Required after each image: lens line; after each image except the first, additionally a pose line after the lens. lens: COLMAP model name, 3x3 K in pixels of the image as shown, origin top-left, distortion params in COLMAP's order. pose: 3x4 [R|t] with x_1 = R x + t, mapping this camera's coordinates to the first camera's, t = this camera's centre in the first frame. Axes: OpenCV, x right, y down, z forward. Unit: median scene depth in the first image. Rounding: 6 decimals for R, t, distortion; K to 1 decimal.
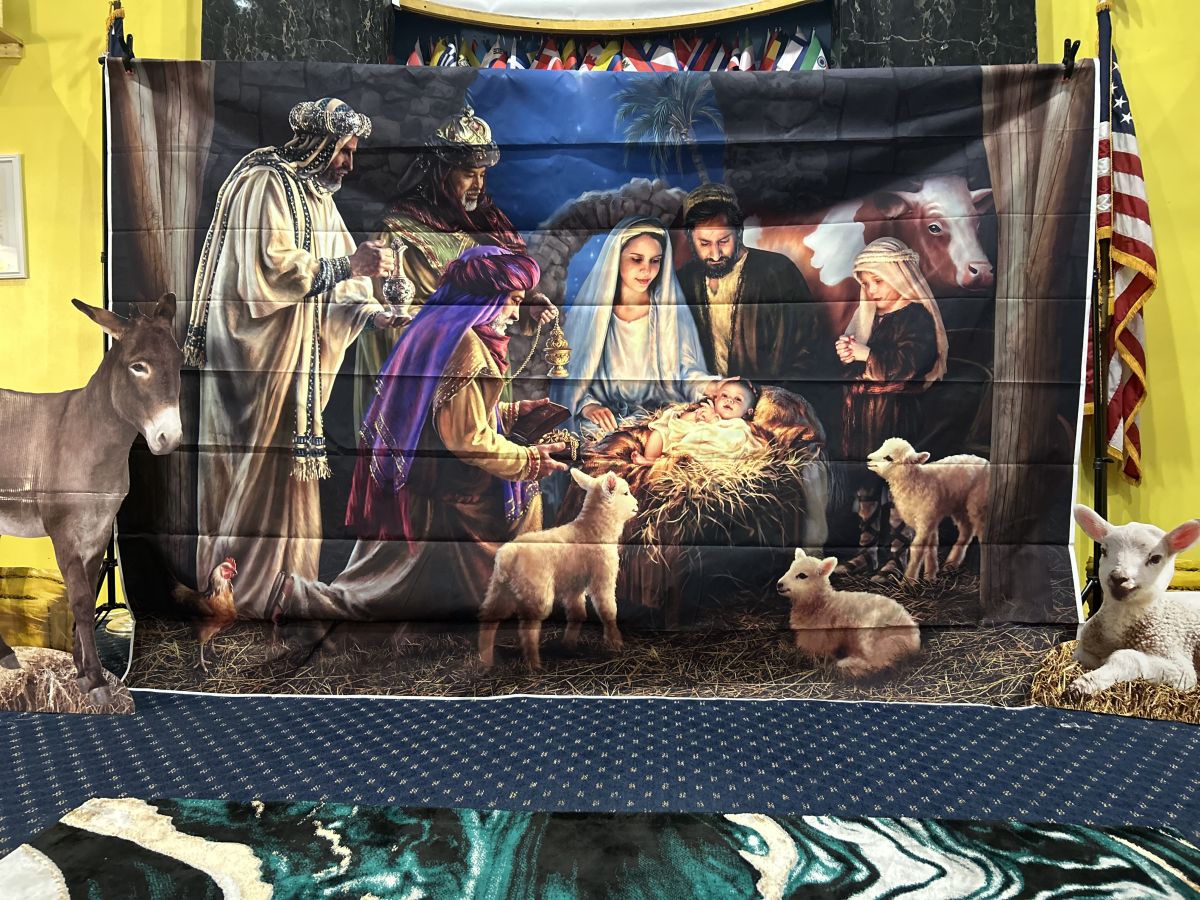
lens RADIAL K [[929.0, 0, 622.5], [0, 929.0, 448.2], [0, 0, 1]] dist [0.072259, -0.079801]
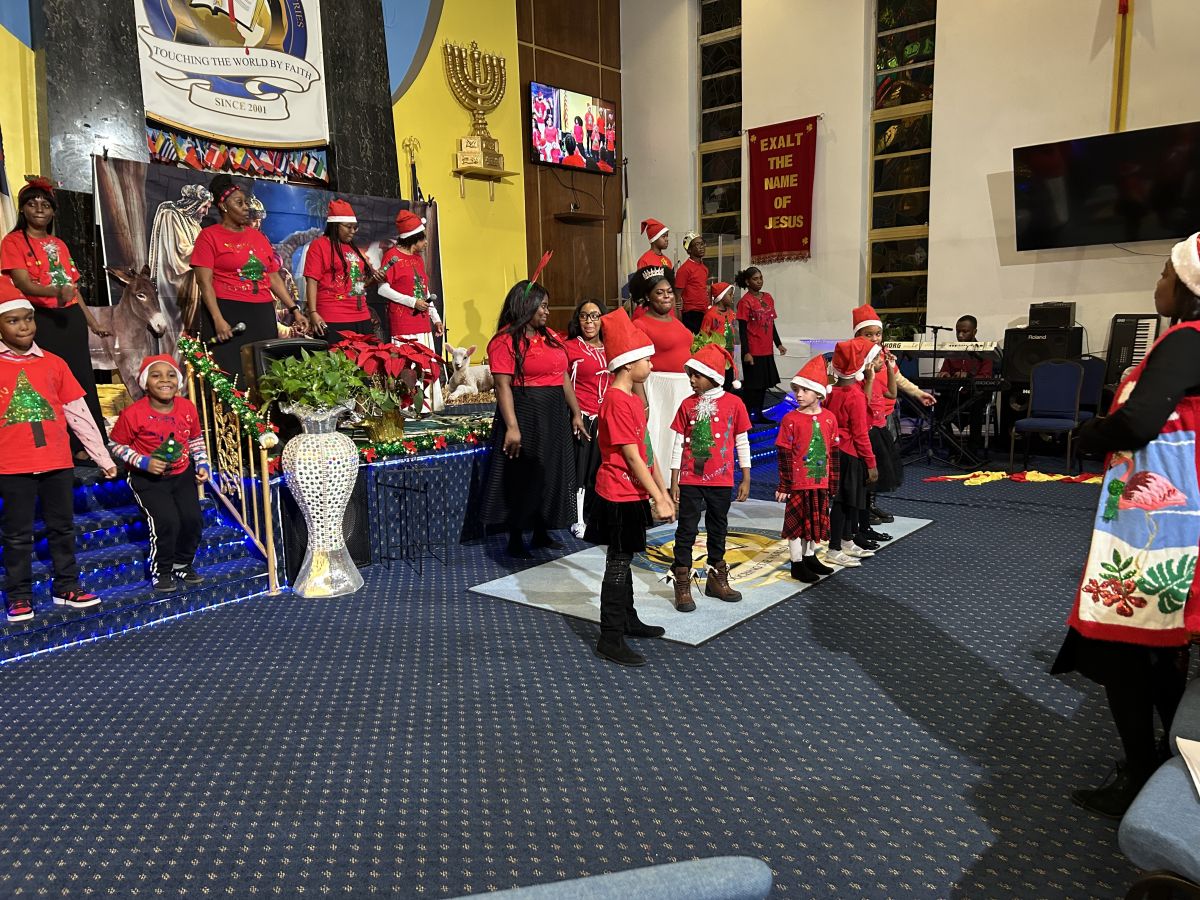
lens RADIAL K [[933.9, 0, 600.0], [0, 933.9, 450.0], [0, 0, 1]] dist [0.076476, -0.079003]
pose [[0.612883, -0.117643, 0.781367, -1.712979], [0.041405, 0.992278, 0.116921, 0.067433], [-0.789088, -0.039306, 0.613021, -1.384066]]
